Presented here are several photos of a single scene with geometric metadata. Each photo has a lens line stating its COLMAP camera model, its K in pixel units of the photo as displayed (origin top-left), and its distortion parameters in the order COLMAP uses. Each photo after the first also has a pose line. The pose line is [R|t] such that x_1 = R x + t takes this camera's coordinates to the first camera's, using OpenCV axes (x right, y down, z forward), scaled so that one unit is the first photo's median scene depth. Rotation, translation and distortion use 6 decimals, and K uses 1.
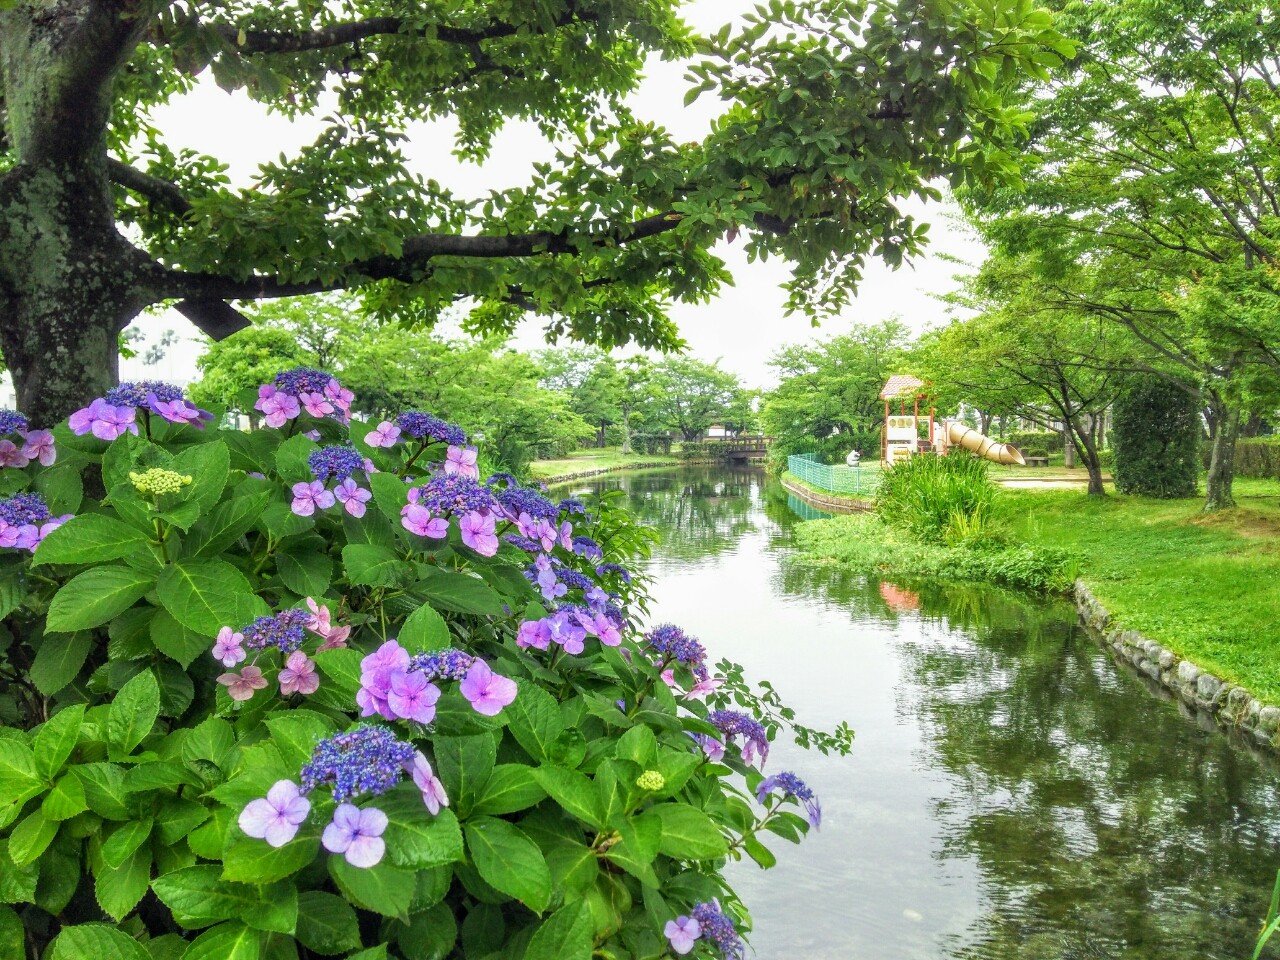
lens RADIAL K [[1030.7, 0, 635.5], [0, 1030.7, 483.0], [0, 0, 1]] dist [0.025828, -0.007241]
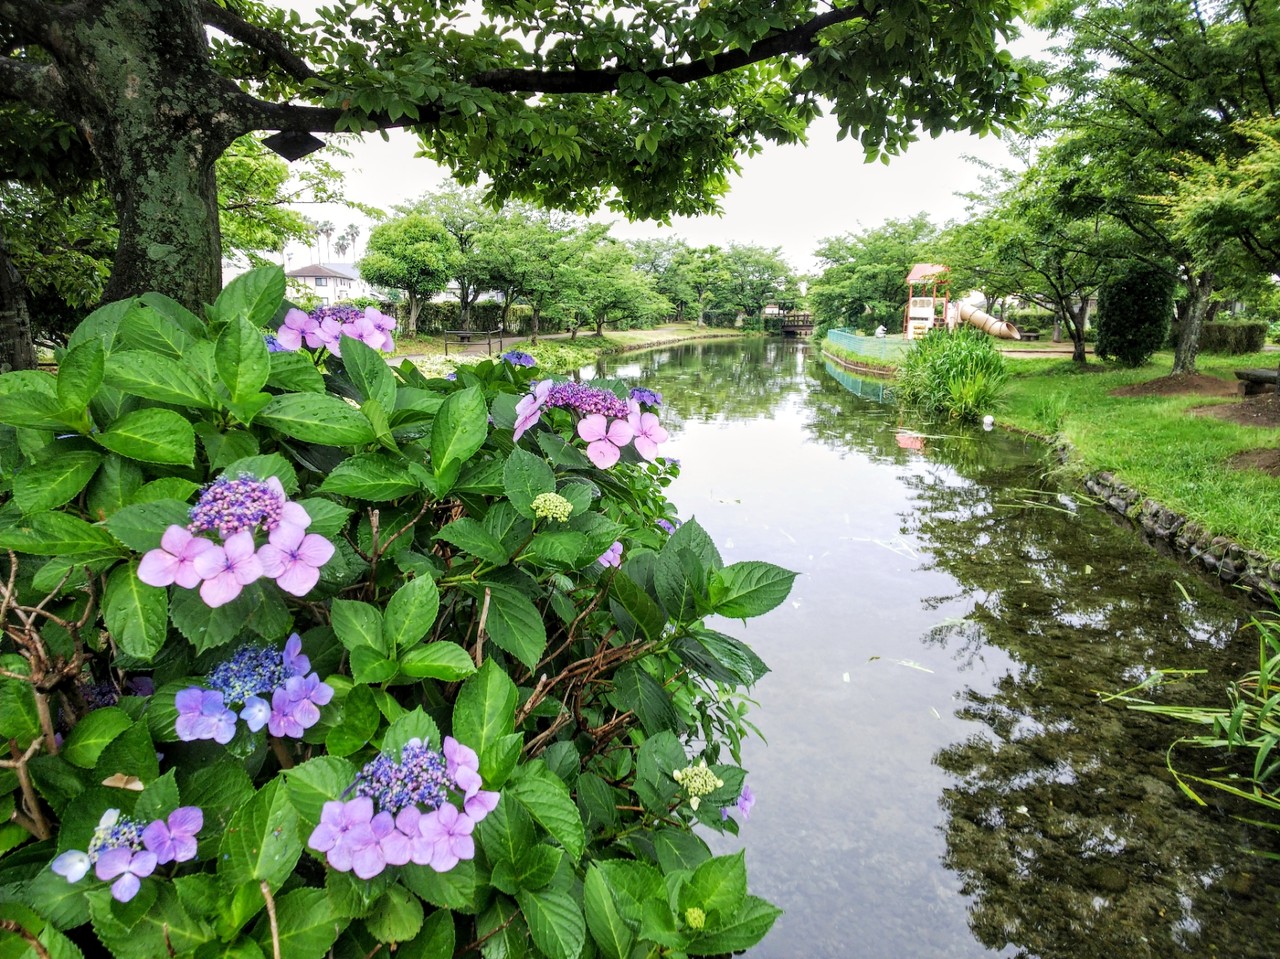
lens RADIAL K [[1030.7, 0, 644.0], [0, 1030.7, 480.2], [0, 0, 1]] dist [0.025828, -0.007241]
pose [[0.998738, 0.028740, -0.041189, -0.018415], [-0.021362, 0.985295, 0.169521, -0.052371], [0.045455, -0.168427, 0.984665, -0.273137]]
